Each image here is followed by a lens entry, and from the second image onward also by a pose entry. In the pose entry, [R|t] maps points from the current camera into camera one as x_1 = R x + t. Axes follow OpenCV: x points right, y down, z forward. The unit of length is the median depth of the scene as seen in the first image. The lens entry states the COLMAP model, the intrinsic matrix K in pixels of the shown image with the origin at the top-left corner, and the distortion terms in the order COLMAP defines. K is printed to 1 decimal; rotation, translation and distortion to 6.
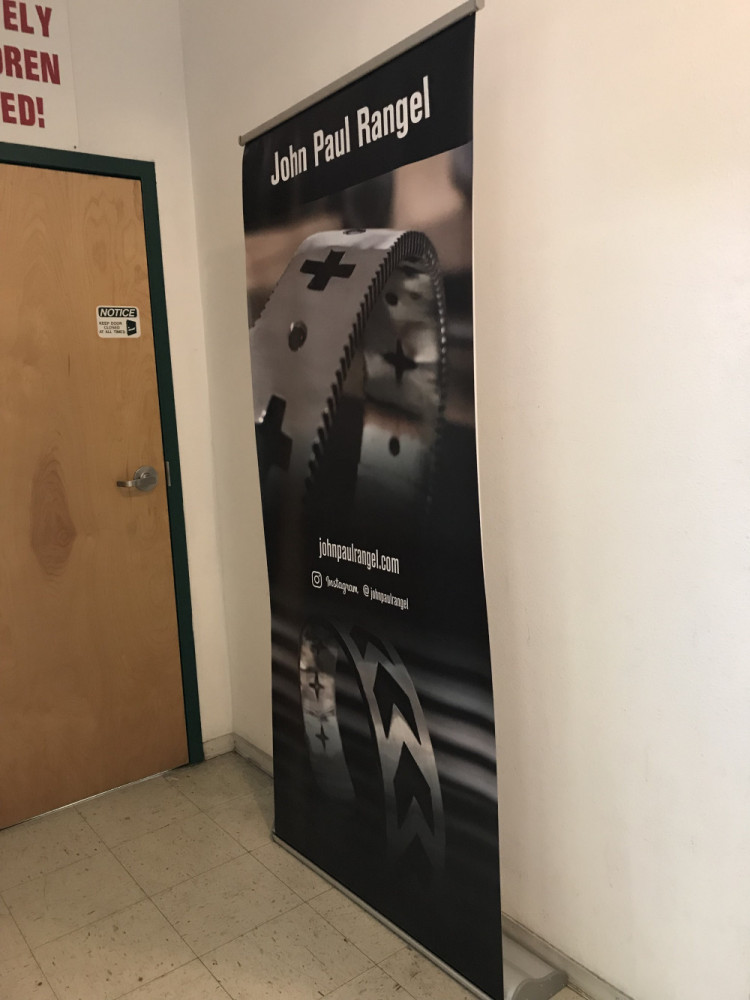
lens RADIAL K [[820.4, 0, 377.5], [0, 820.4, 500.9], [0, 0, 1]] dist [0.035329, -0.044683]
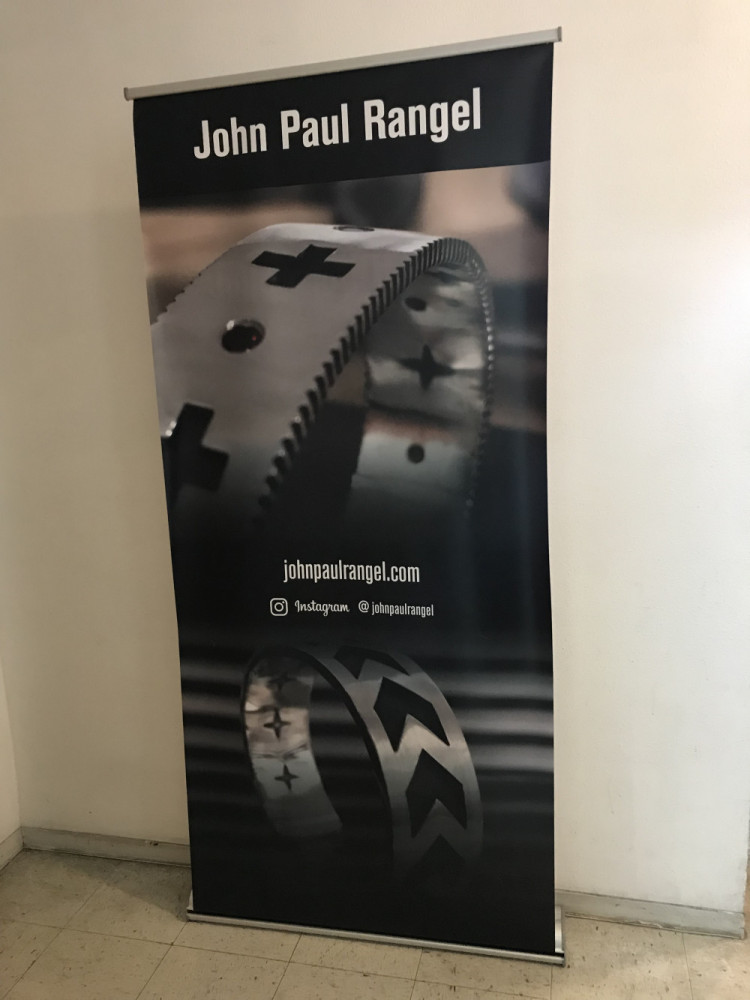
lens RADIAL K [[820.4, 0, 376.6], [0, 820.4, 496.6], [0, 0, 1]] dist [0.035329, -0.044683]
pose [[0.778199, -0.102372, 0.619618, -0.586962], [0.096604, 0.994395, 0.042964, -0.058016], [-0.620544, 0.026423, 0.783727, 0.242579]]
